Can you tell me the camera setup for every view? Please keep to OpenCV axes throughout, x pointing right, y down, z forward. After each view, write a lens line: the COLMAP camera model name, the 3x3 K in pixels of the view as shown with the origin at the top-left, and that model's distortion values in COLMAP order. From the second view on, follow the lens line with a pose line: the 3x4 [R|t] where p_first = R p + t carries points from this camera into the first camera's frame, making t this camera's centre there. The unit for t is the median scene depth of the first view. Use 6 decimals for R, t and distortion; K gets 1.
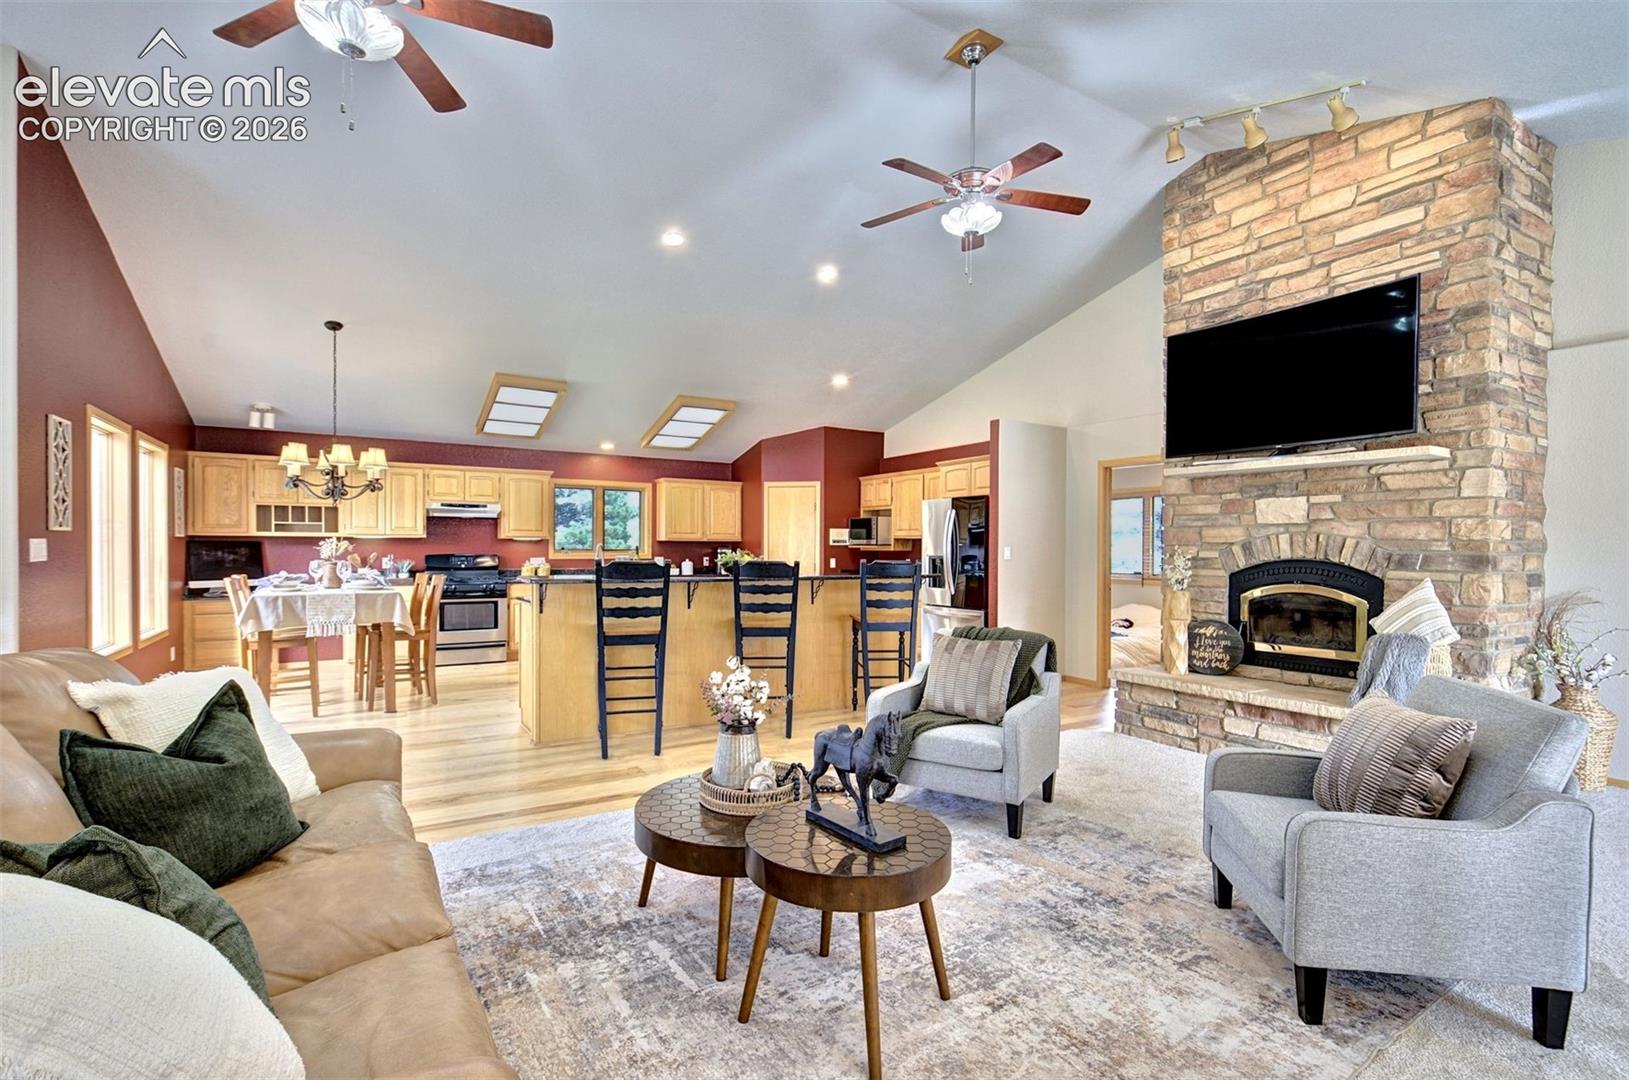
lens RADIAL K [[756.0, 0, 815.0], [0, 756.0, 550.7], [0, 0, 1]] dist [-0.002444, -0.000083]
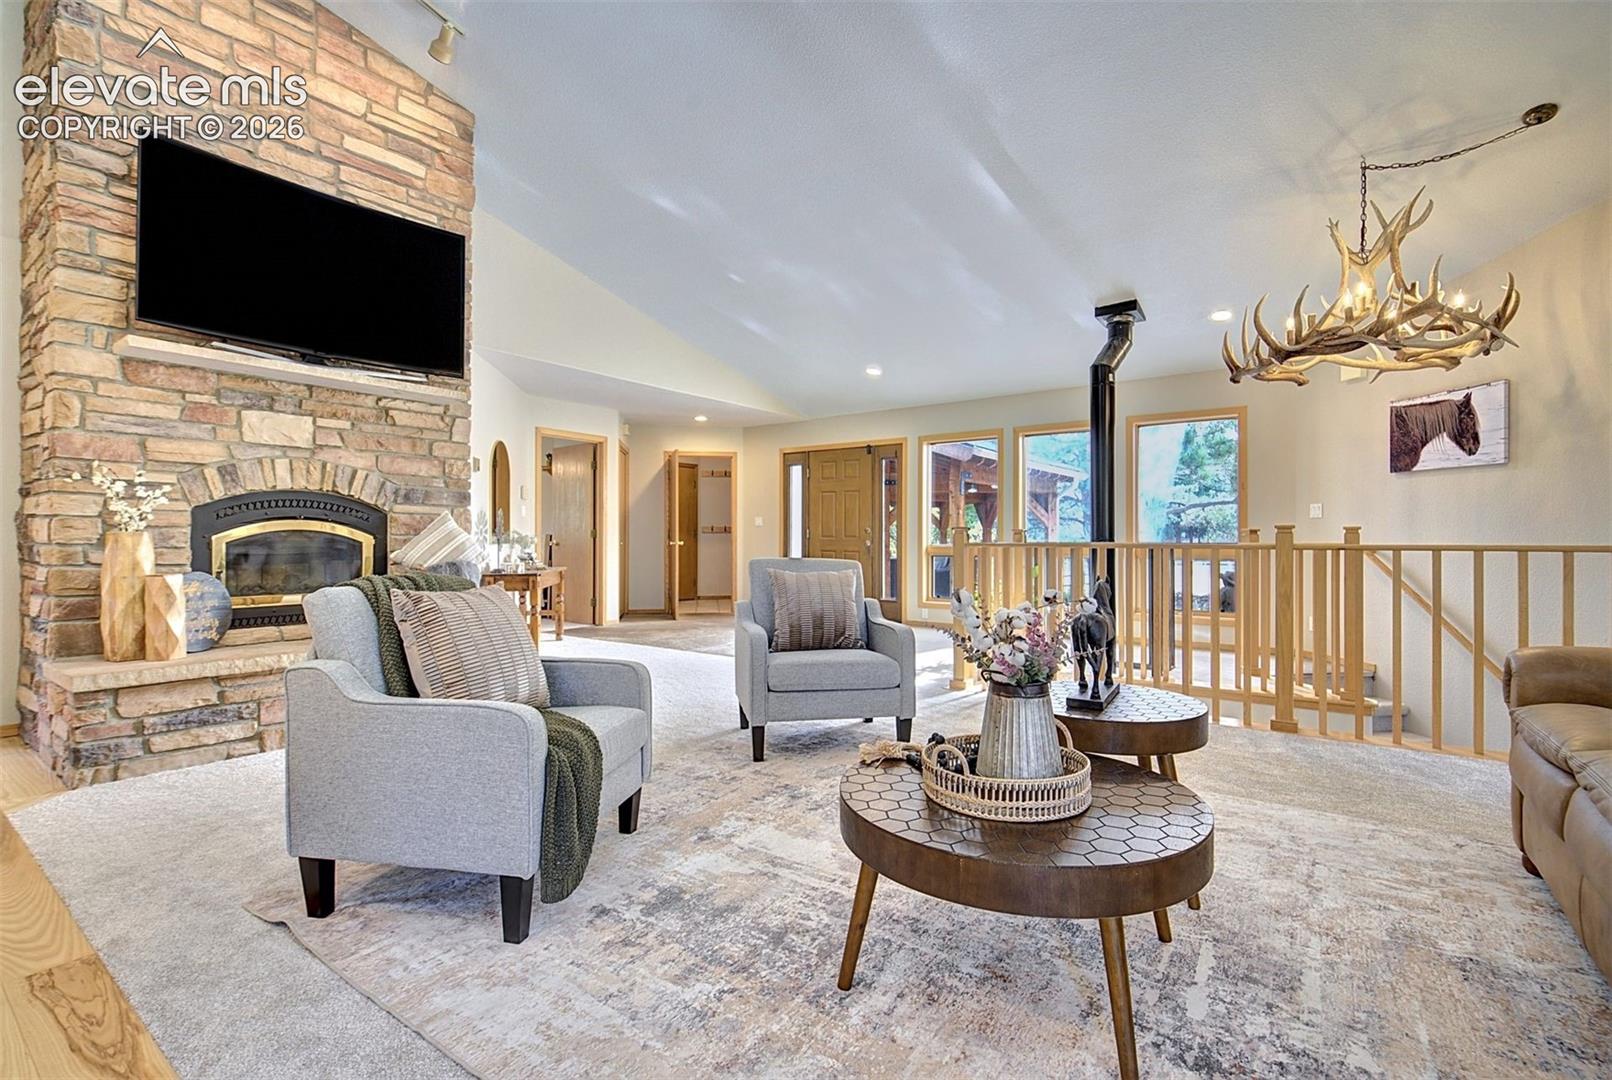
lens RADIAL K [[748.1, 0, 807.1], [0, 748.1, 537.2], [0, 0, 1]] dist [-0.002444, -0.000083]
pose [[-0.382956, -0.002378, 0.923764, -0.356496], [0.000388, 0.999996, 0.002736, 0.063621], [-0.923767, 0.001406, -0.382953, 0.822710]]
